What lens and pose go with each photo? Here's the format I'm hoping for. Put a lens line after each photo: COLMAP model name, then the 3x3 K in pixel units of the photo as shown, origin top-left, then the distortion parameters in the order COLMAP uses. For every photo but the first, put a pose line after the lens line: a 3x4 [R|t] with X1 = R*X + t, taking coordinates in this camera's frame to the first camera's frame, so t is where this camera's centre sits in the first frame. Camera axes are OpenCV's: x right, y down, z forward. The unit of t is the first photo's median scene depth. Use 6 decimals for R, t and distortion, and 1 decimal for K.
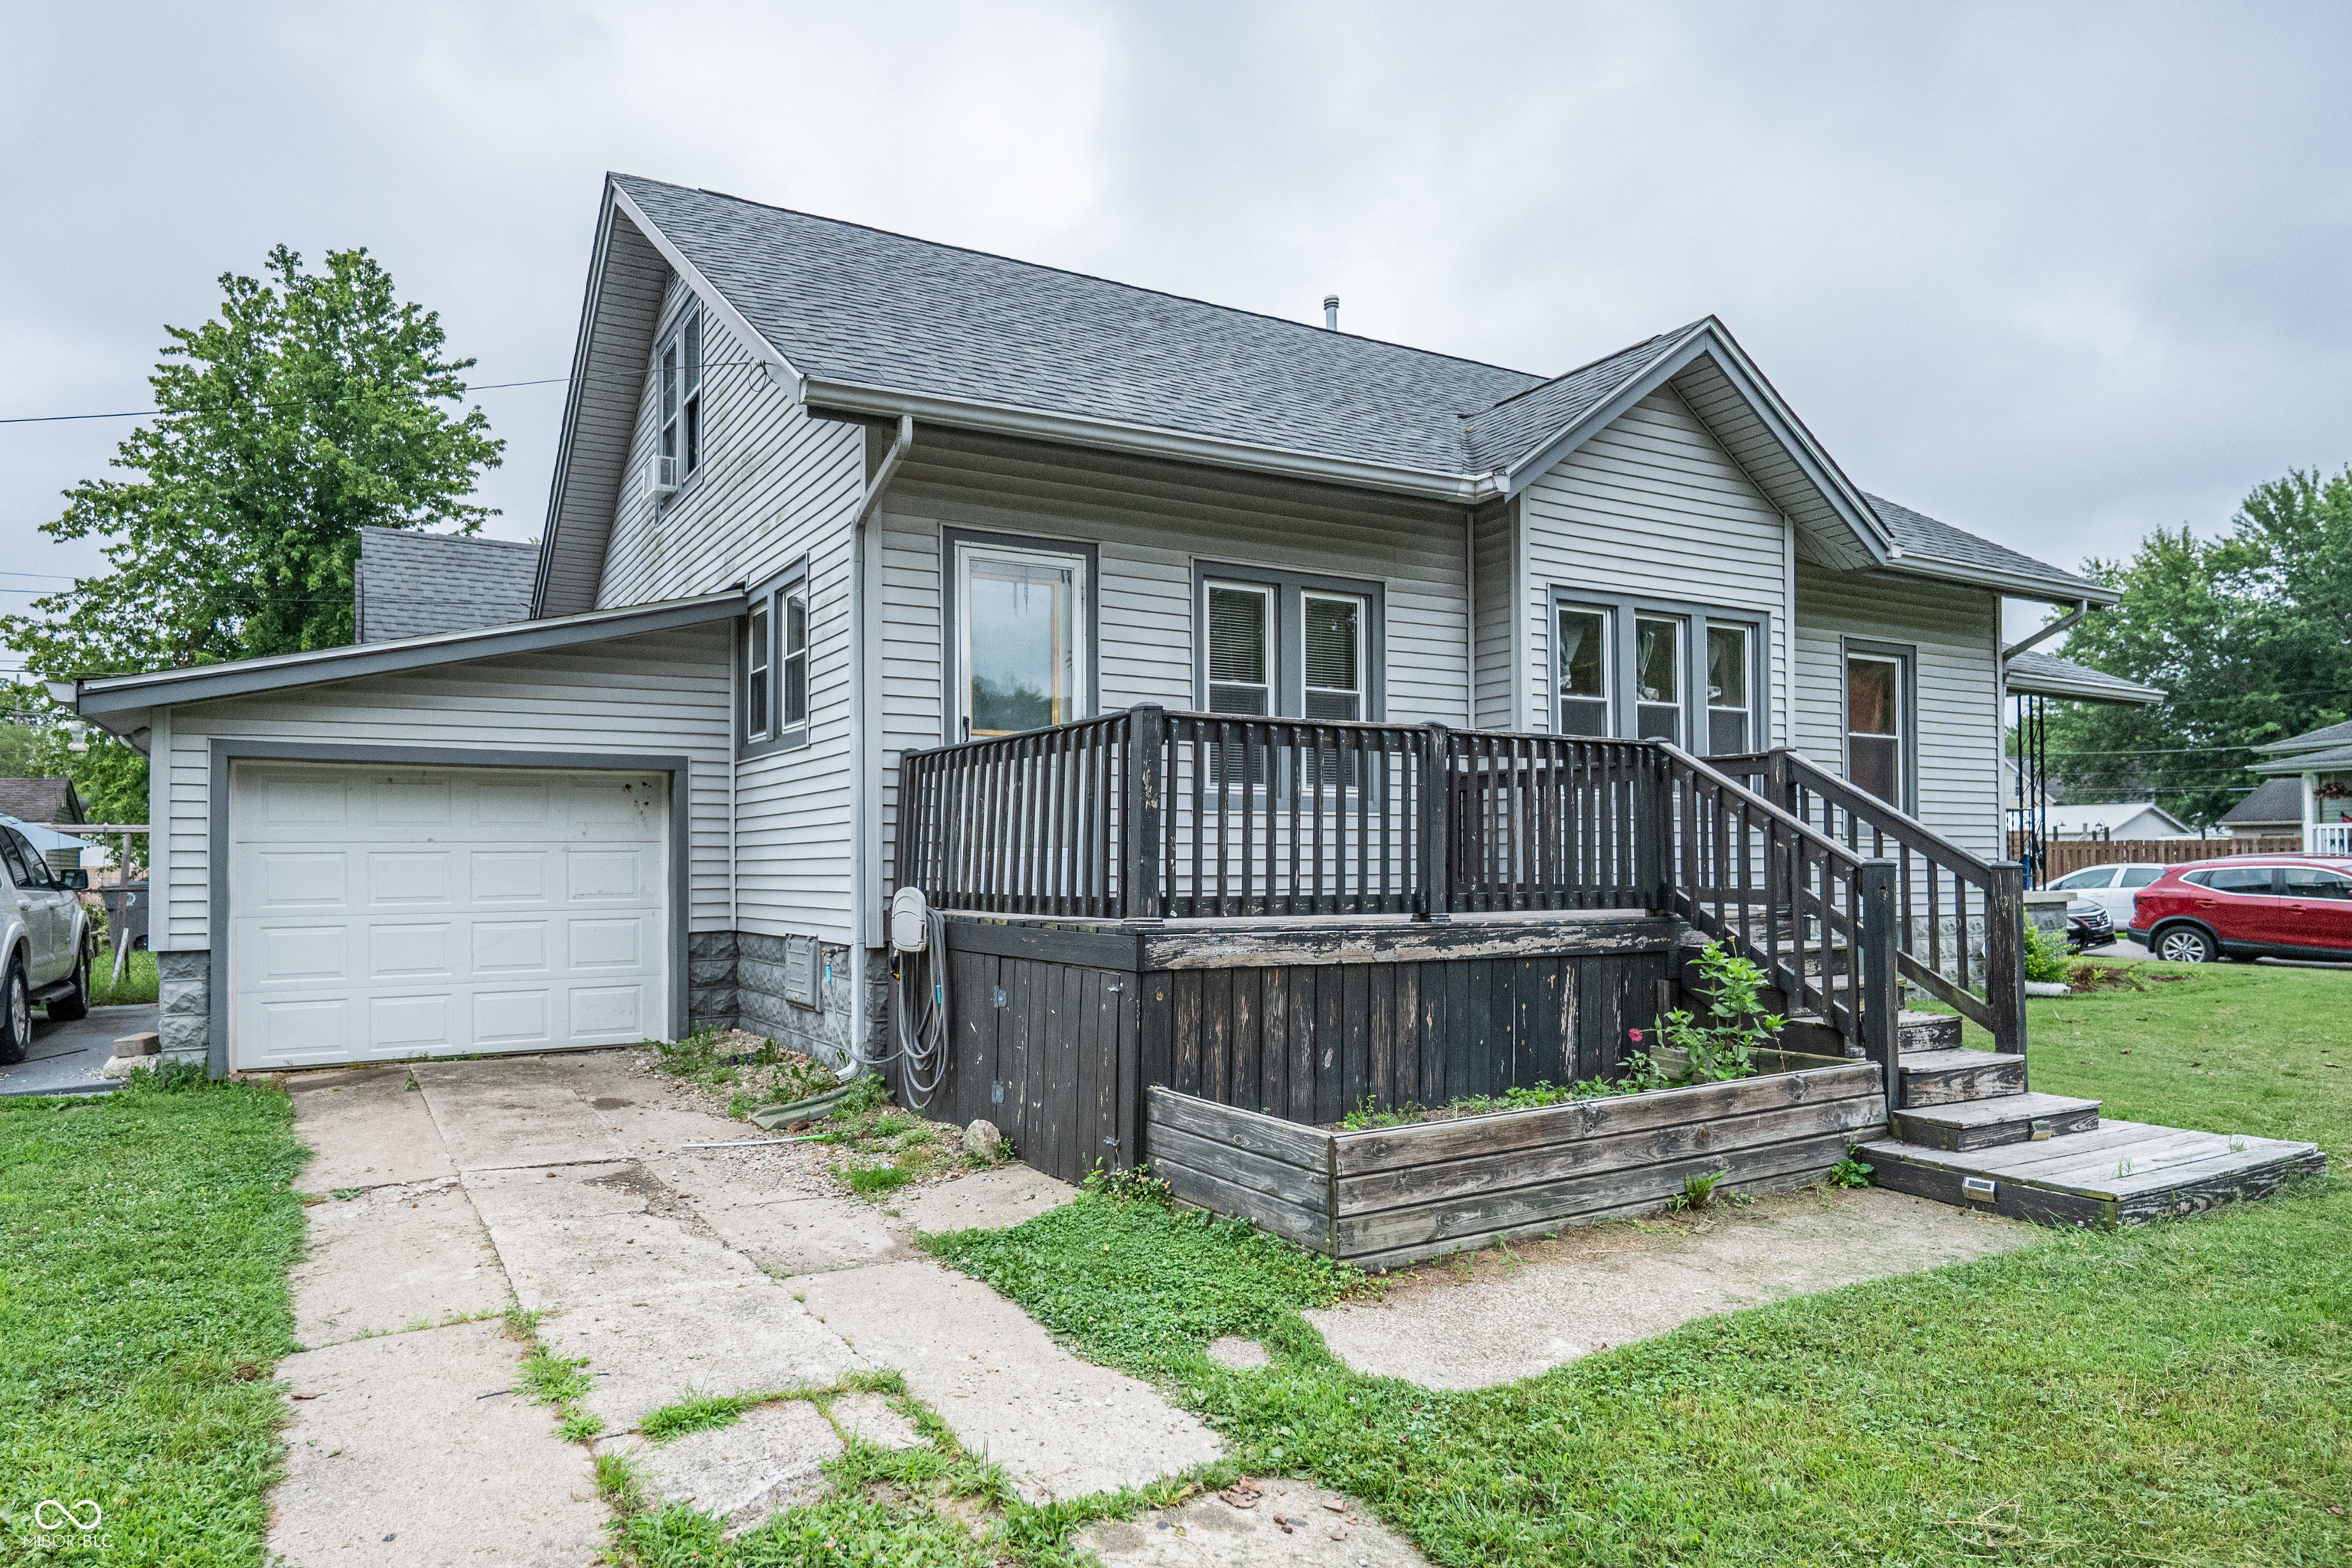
lens RADIAL K [[1324.2, 0, 1172.8], [0, 1324.2, 835.9], [0, 0, 1]] dist [0.000566, 0.000258]
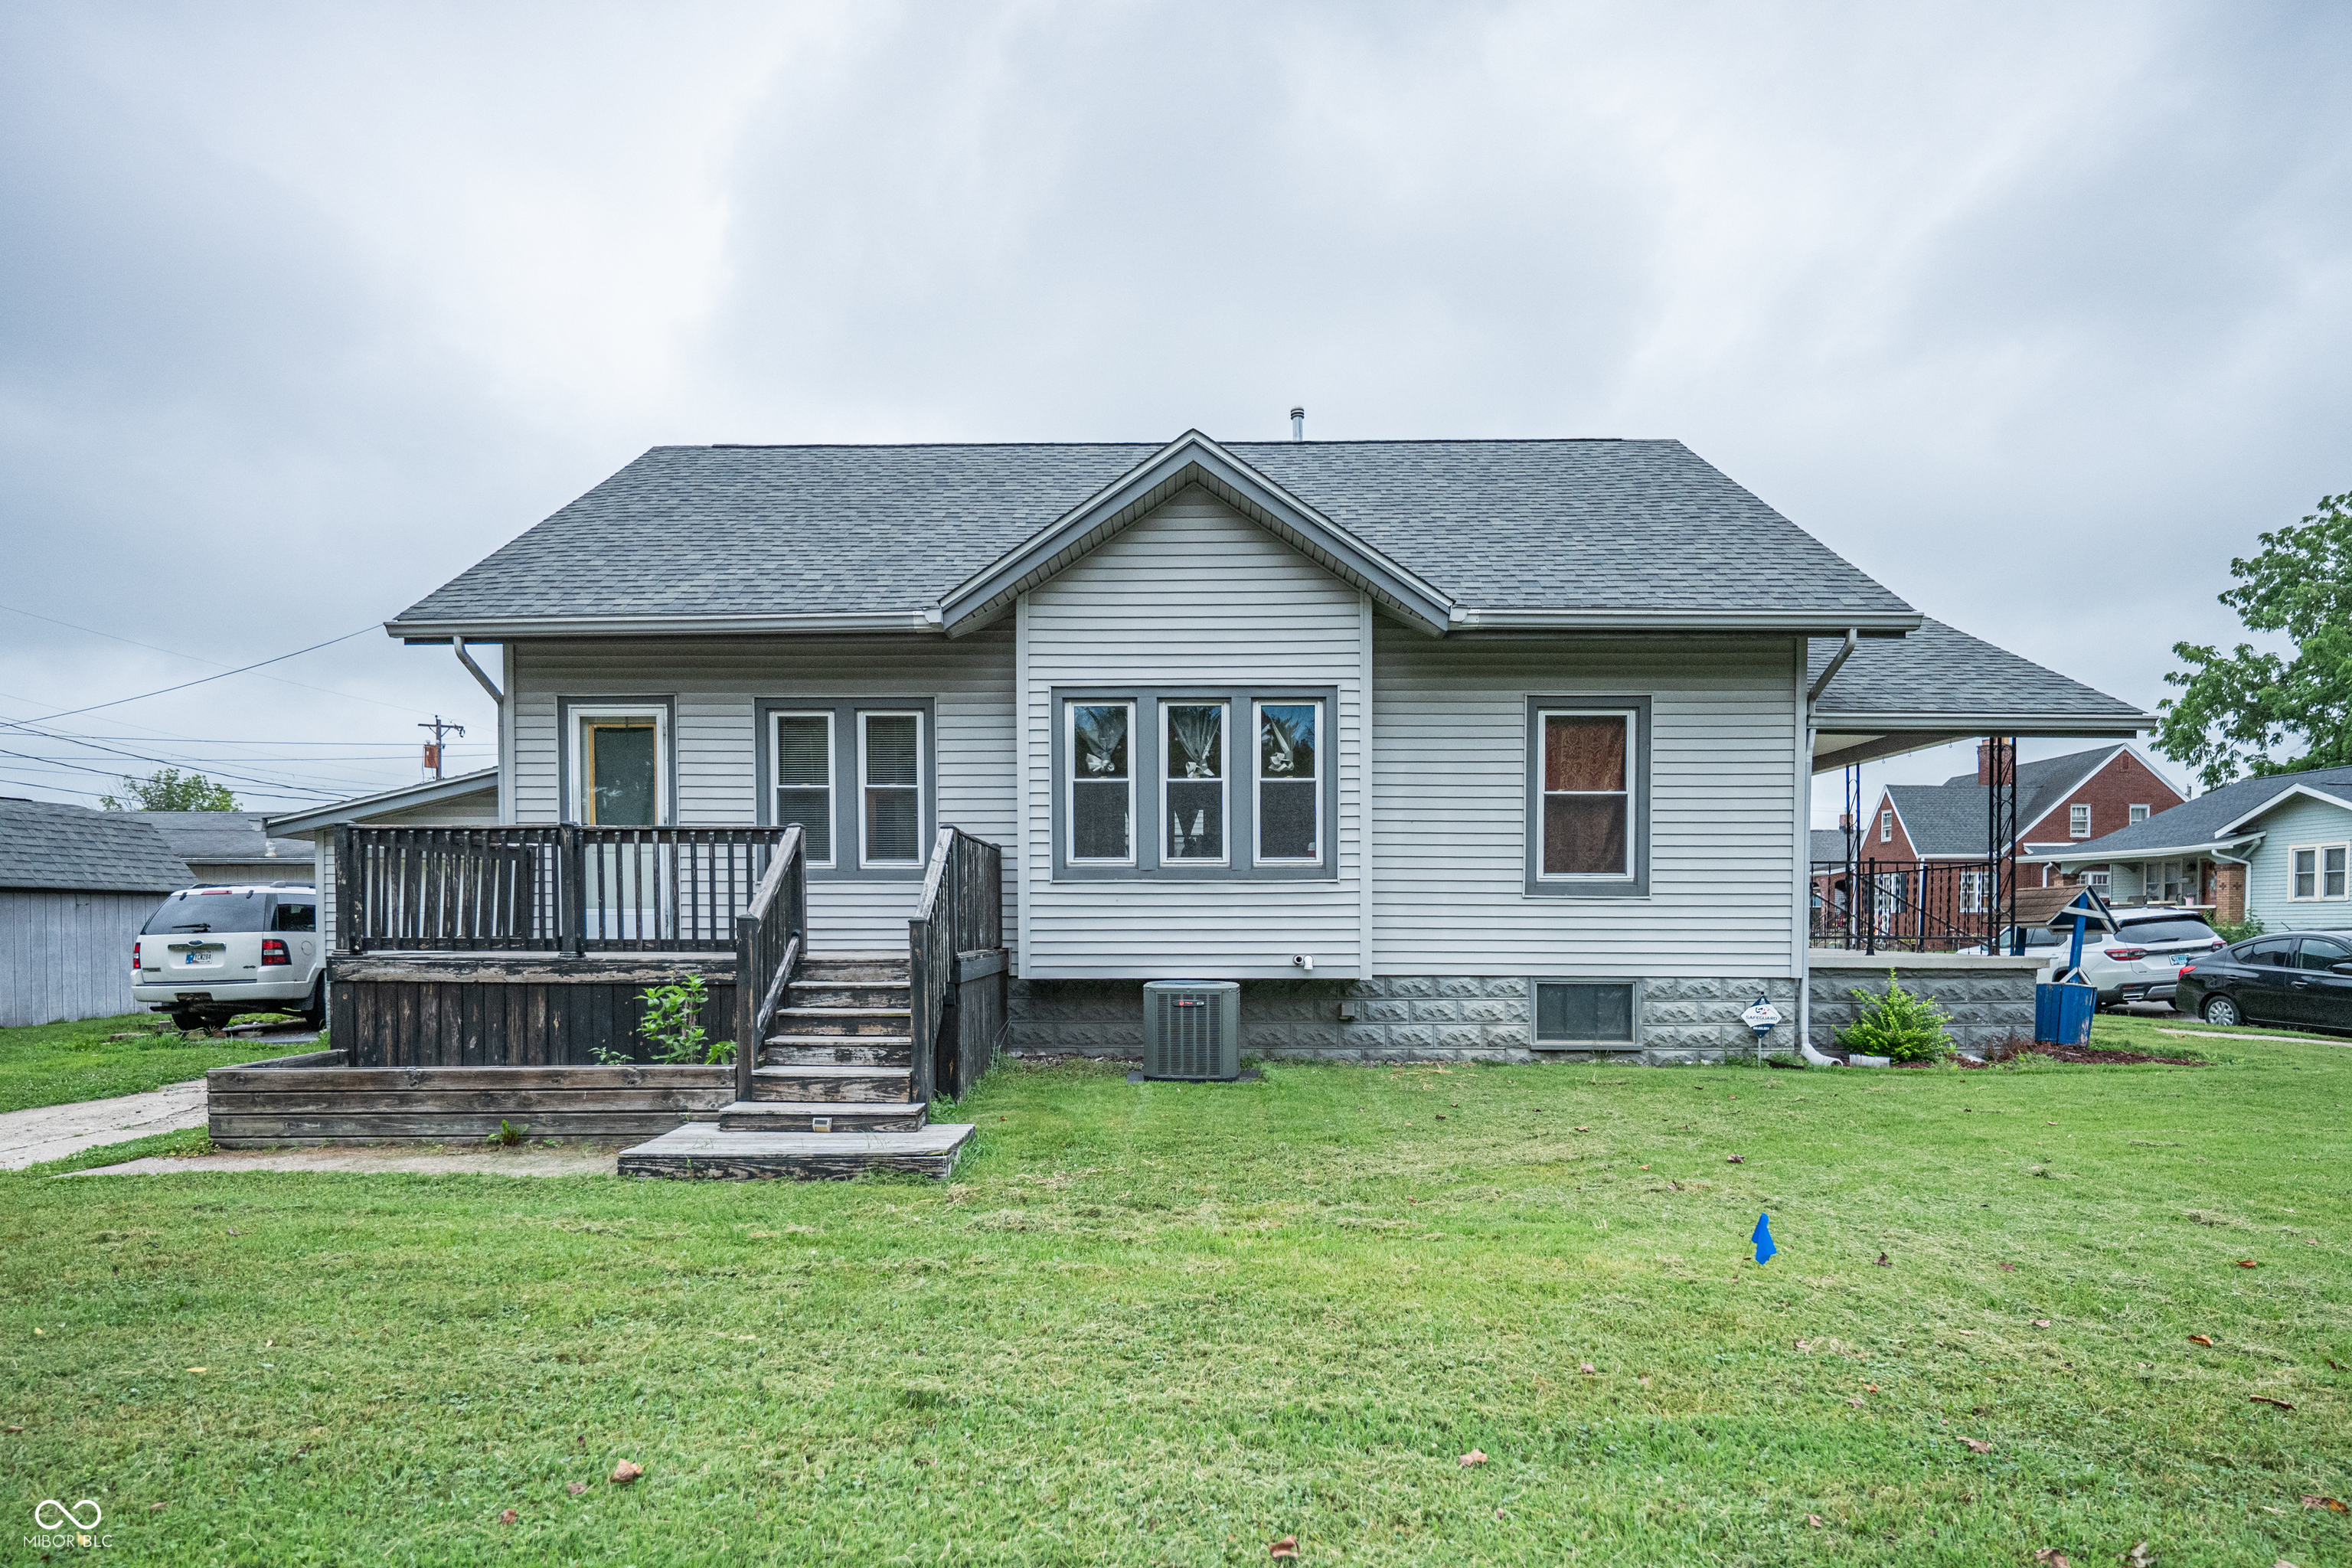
lens RADIAL K [[1209.5, 0, 1176.5], [0, 1209.5, 954.5], [0, 0, 1]] dist [-0.000772, 0.000107]
pose [[0.883327, 0.014502, -0.468532, 1.485093], [0.006987, 0.999003, 0.044095, 0.006920], [0.468705, -0.042224, 0.882345, 0.129566]]
